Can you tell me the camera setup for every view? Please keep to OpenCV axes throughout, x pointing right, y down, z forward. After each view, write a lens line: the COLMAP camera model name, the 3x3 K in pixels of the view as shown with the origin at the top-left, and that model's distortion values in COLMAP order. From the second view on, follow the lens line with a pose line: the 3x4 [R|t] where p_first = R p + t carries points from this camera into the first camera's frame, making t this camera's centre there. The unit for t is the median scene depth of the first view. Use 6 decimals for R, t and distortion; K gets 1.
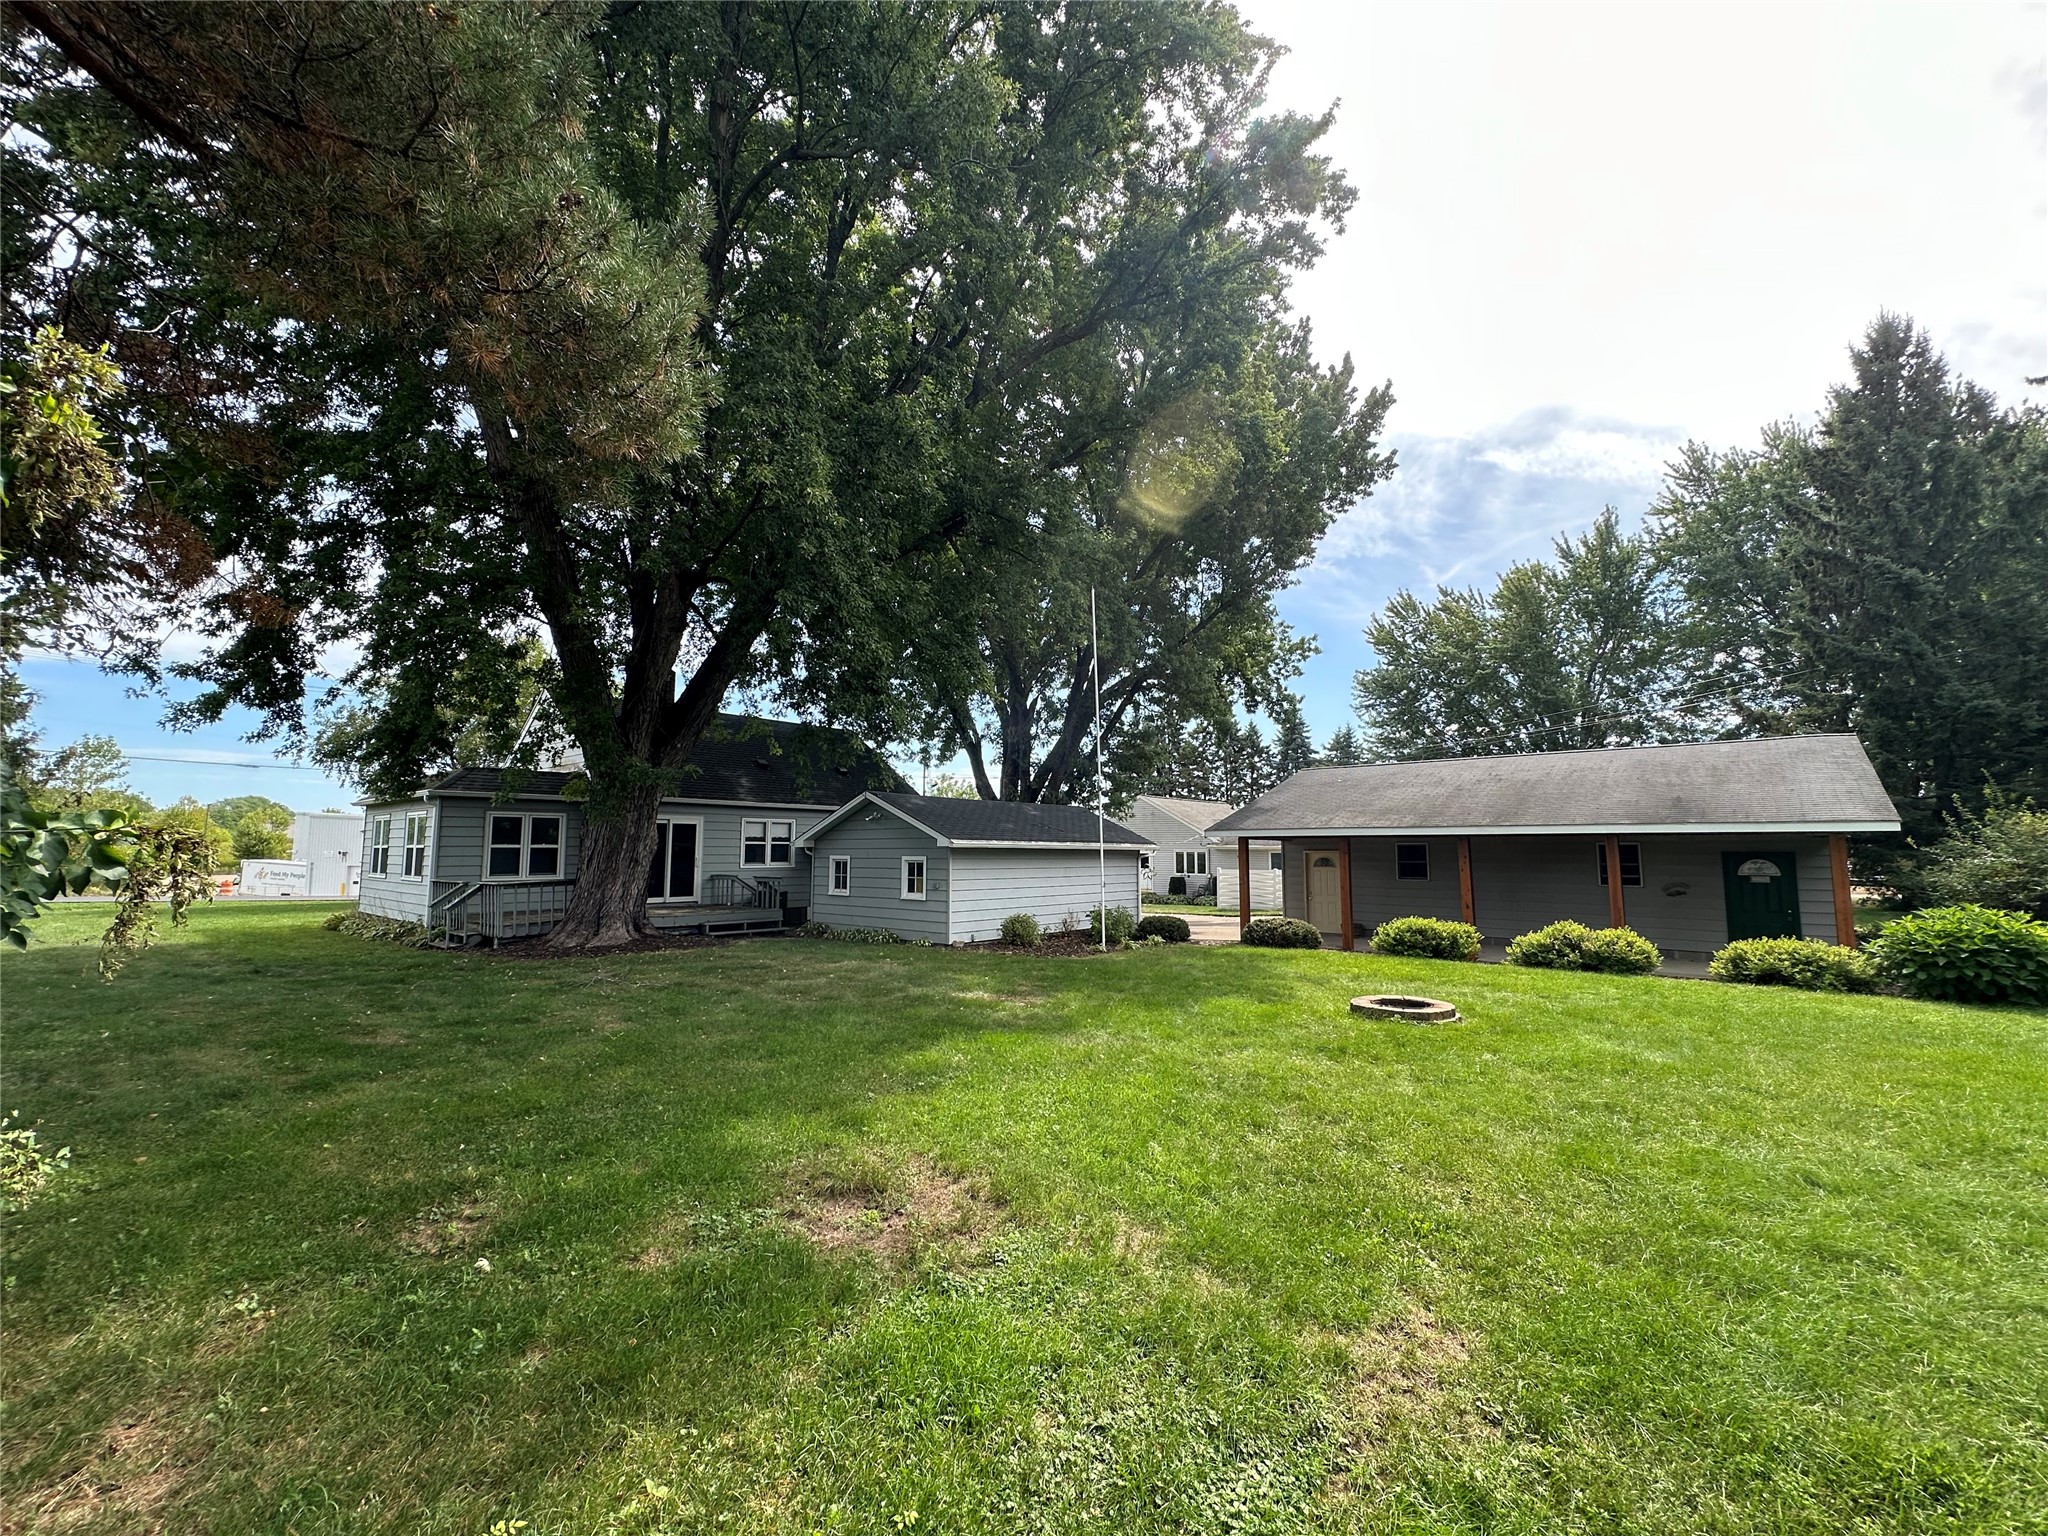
lens RADIAL K [[822.3, 0, 1024.0], [0, 822.3, 768.0], [0, 0, 1]] dist [-0.002527, -0.000057]
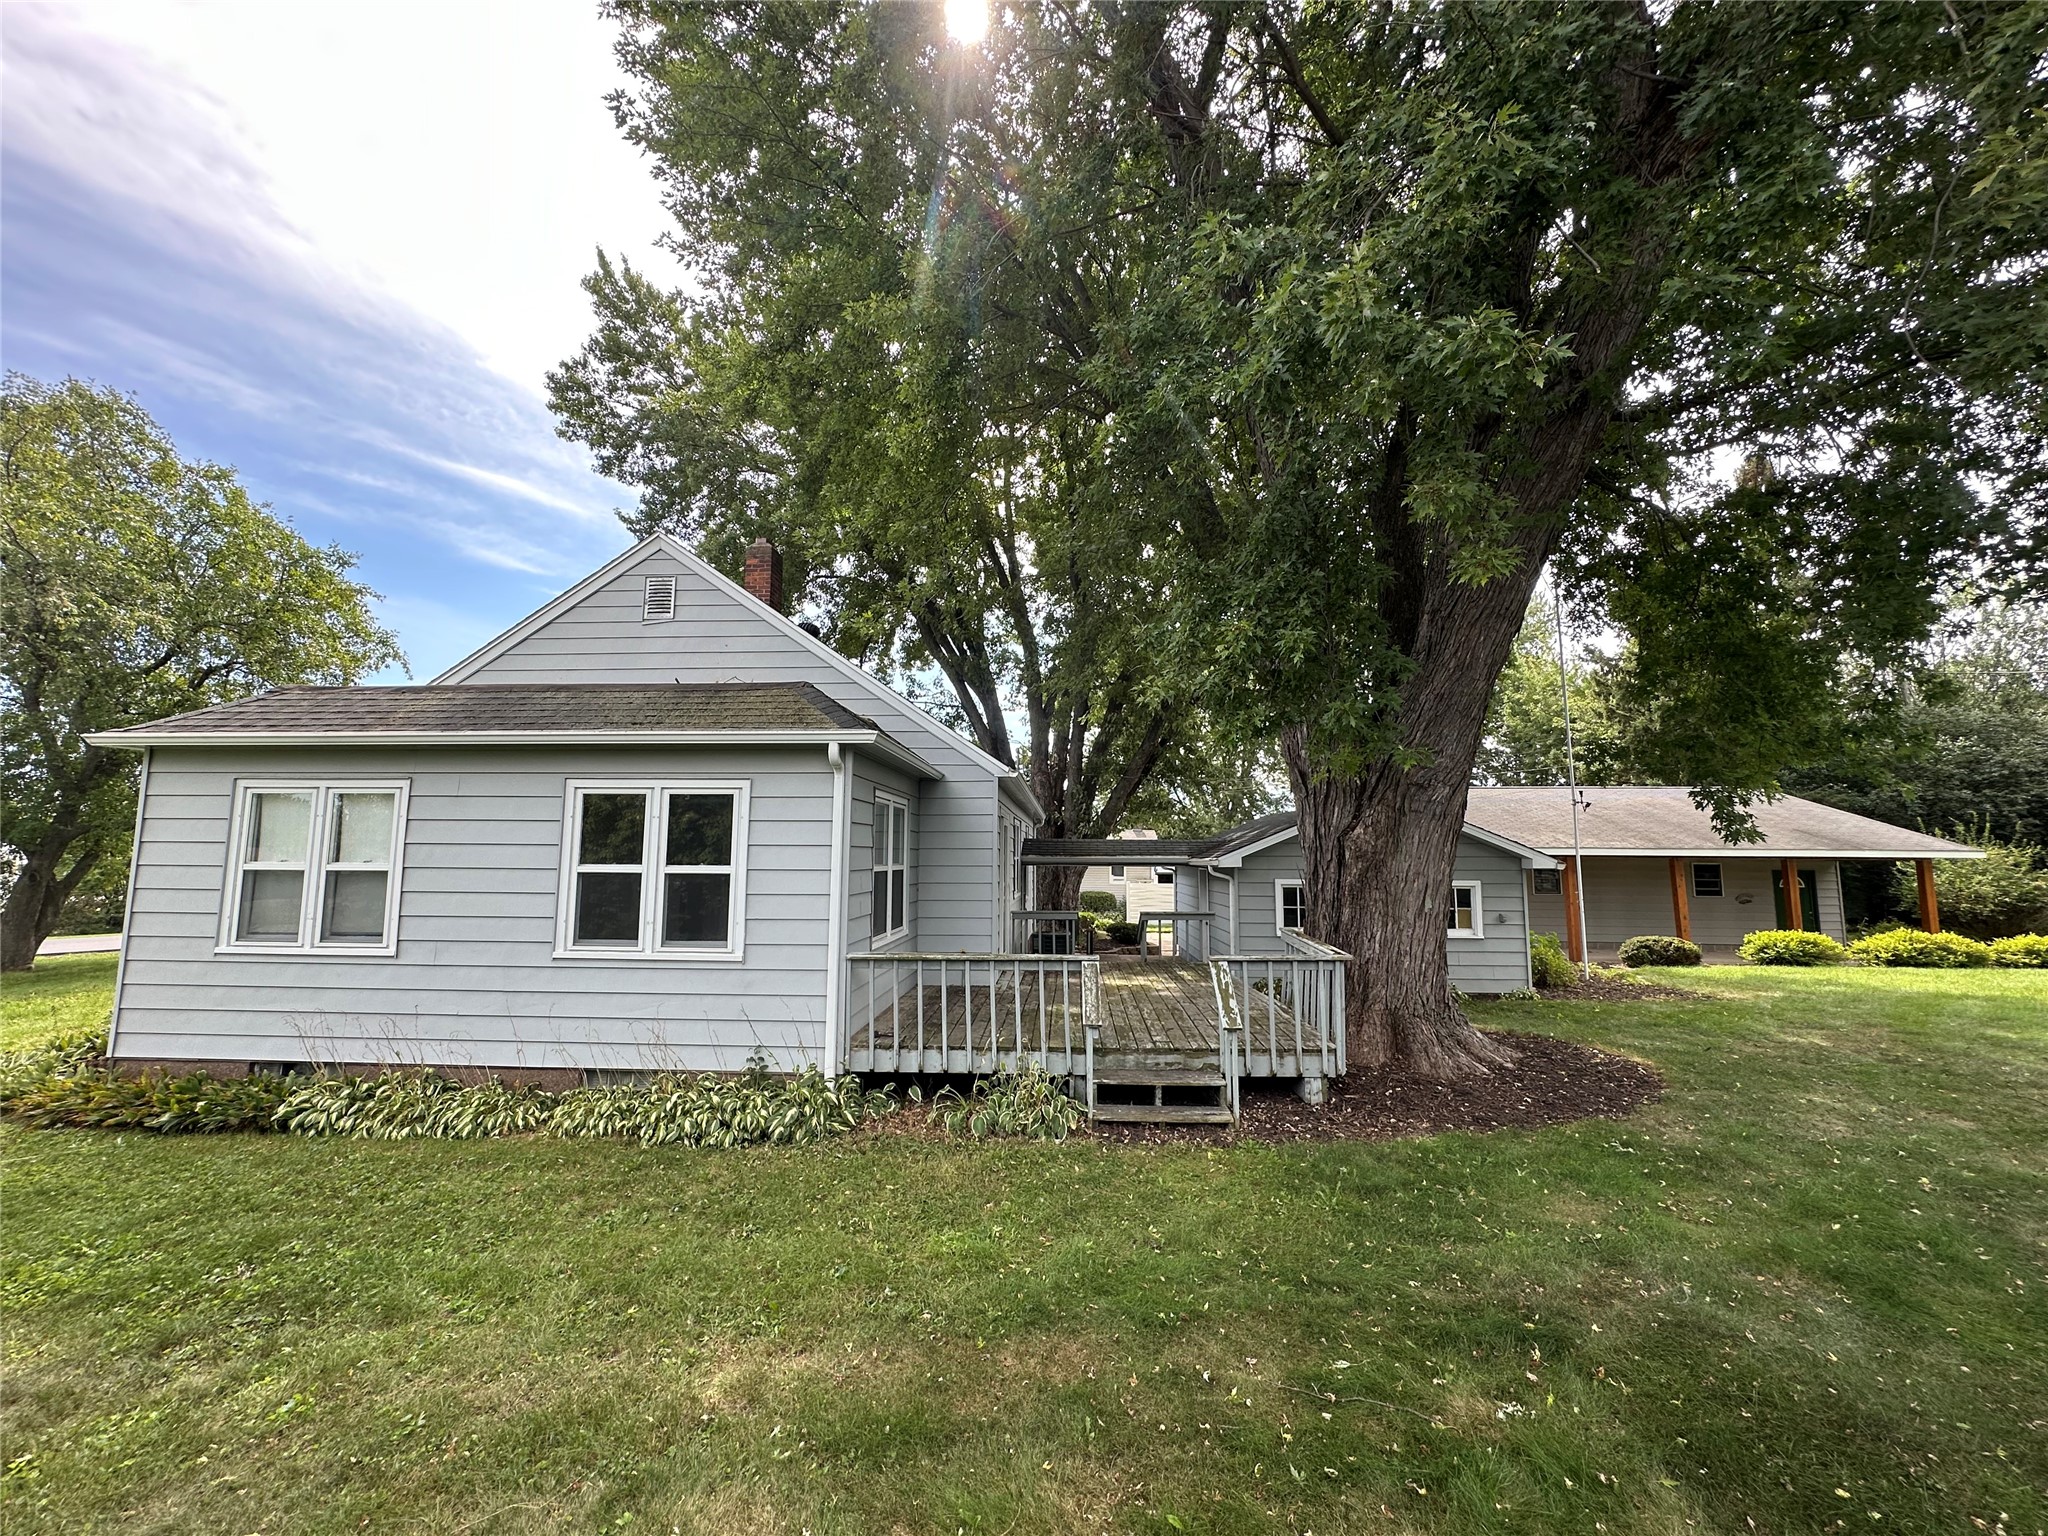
lens RADIAL K [[822.3, 0, 1024.0], [0, 822.3, 768.0], [0, 0, 1]] dist [-0.002527, -0.000057]
pose [[0.737510, 0.081368, 0.670416, -0.753601], [-0.062294, 0.996679, -0.052438, 0.055488], [-0.672457, -0.003090, 0.740130, 0.573765]]
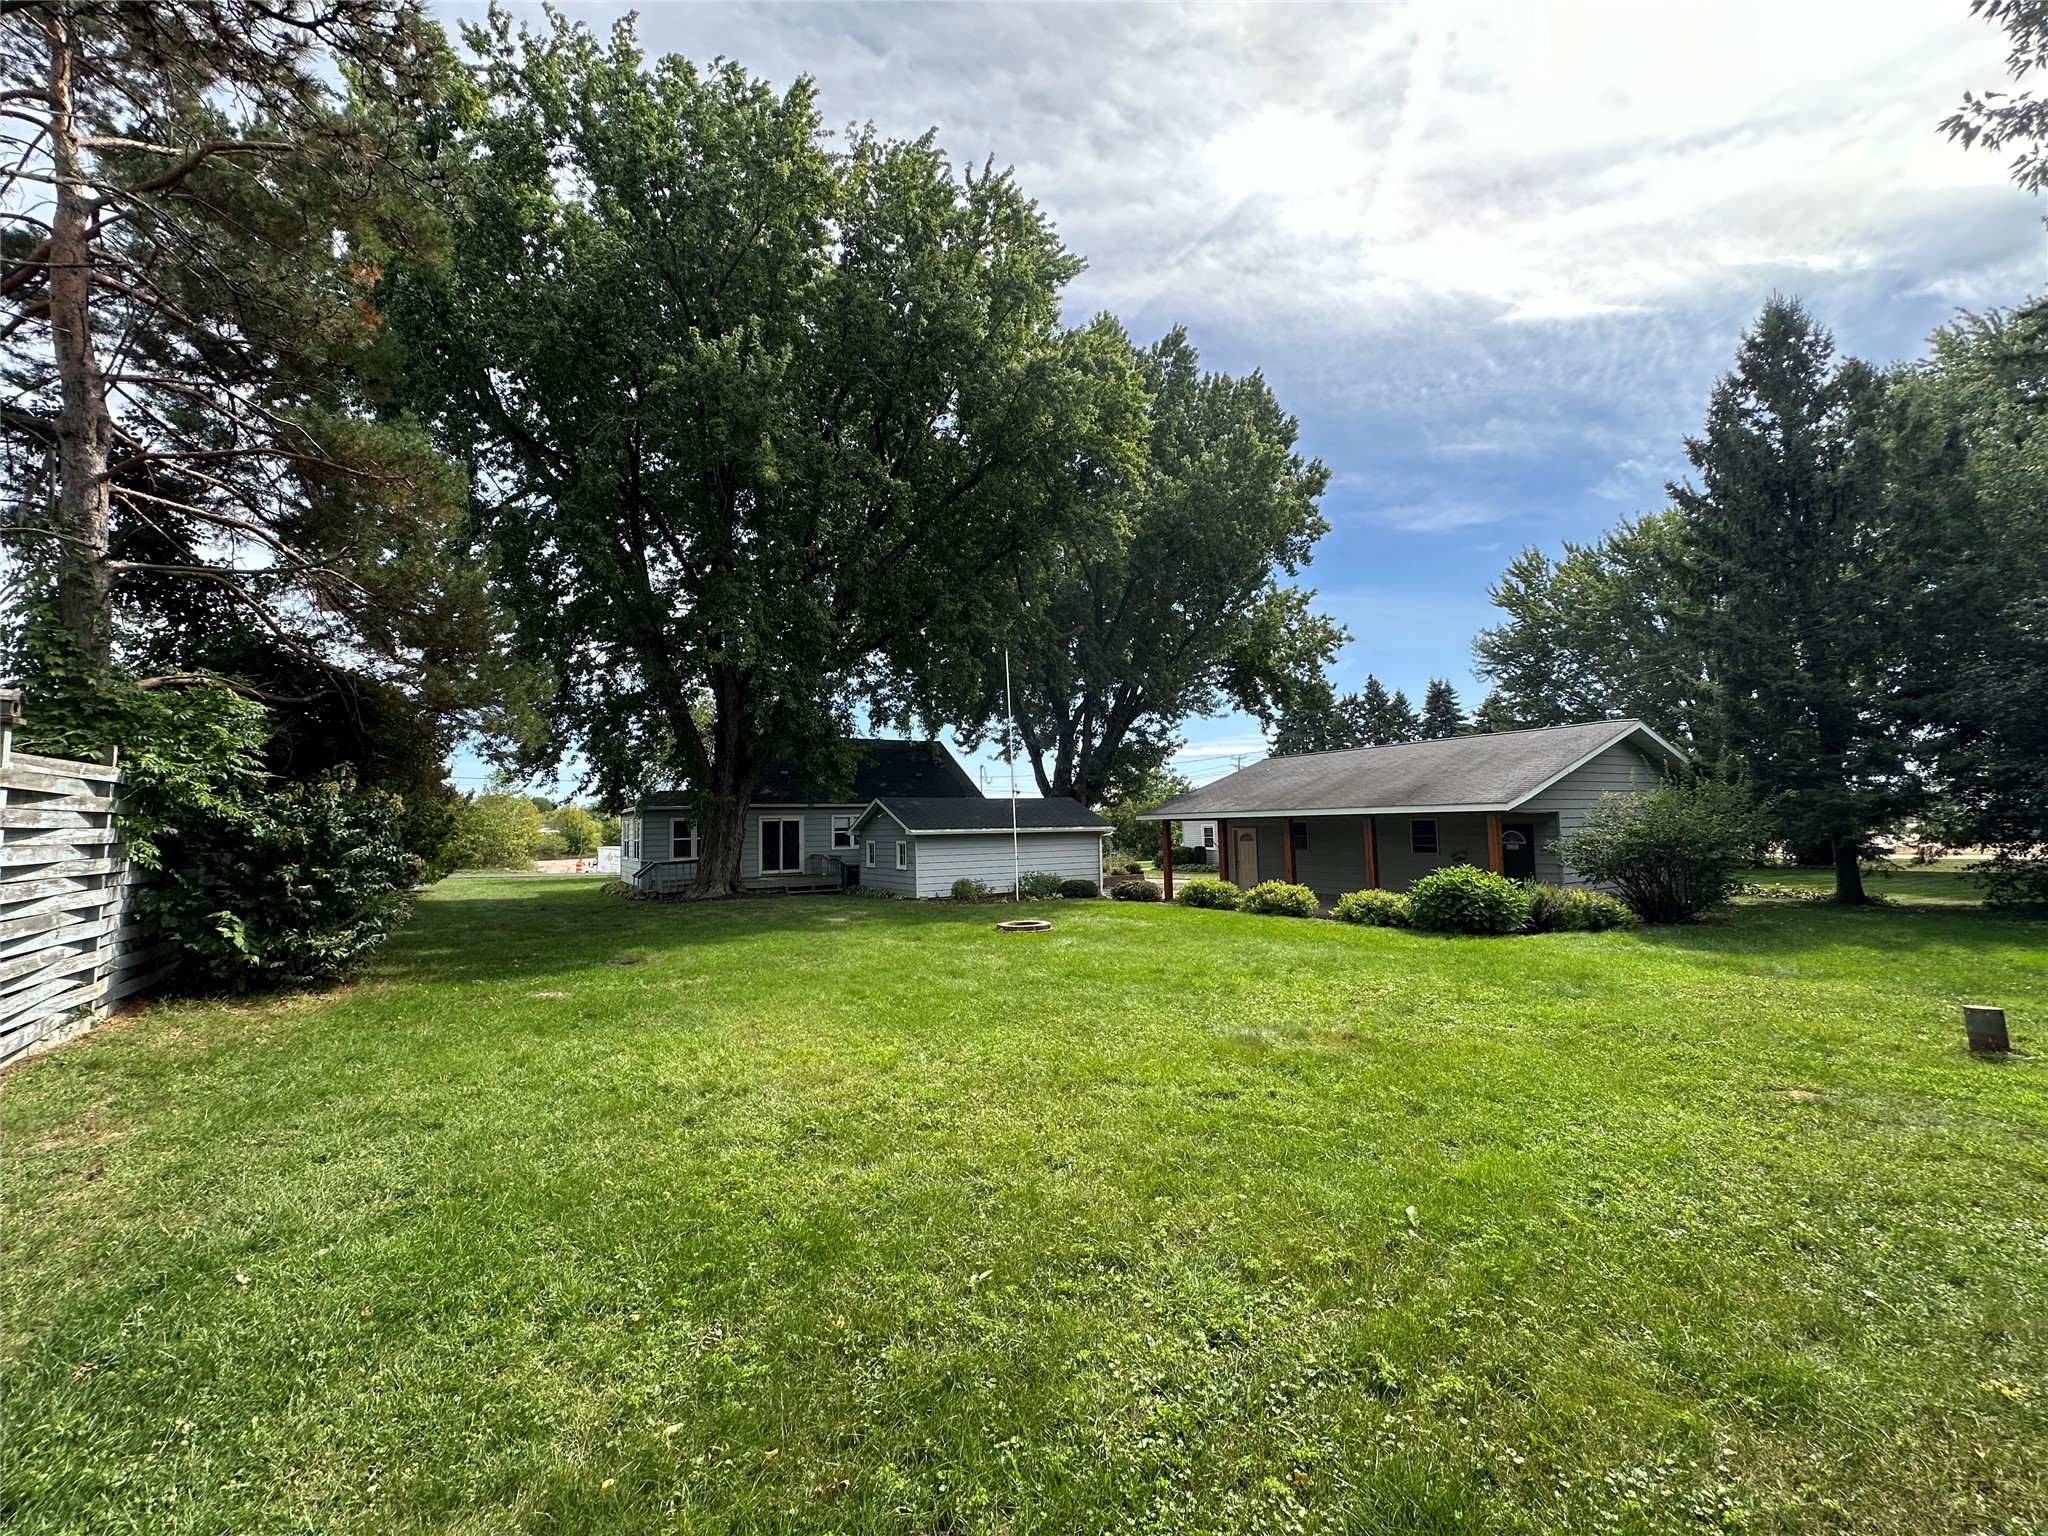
lens RADIAL K [[822.3, 0, 1024.0], [0, 822.3, 768.0], [0, 0, 1]] dist [-0.002527, -0.000057]
pose [[0.953496, -0.046002, -0.297874, 0.499437], [0.055522, 0.998179, 0.023574, -0.045118], [0.296247, -0.039016, 0.954314, -0.337211]]
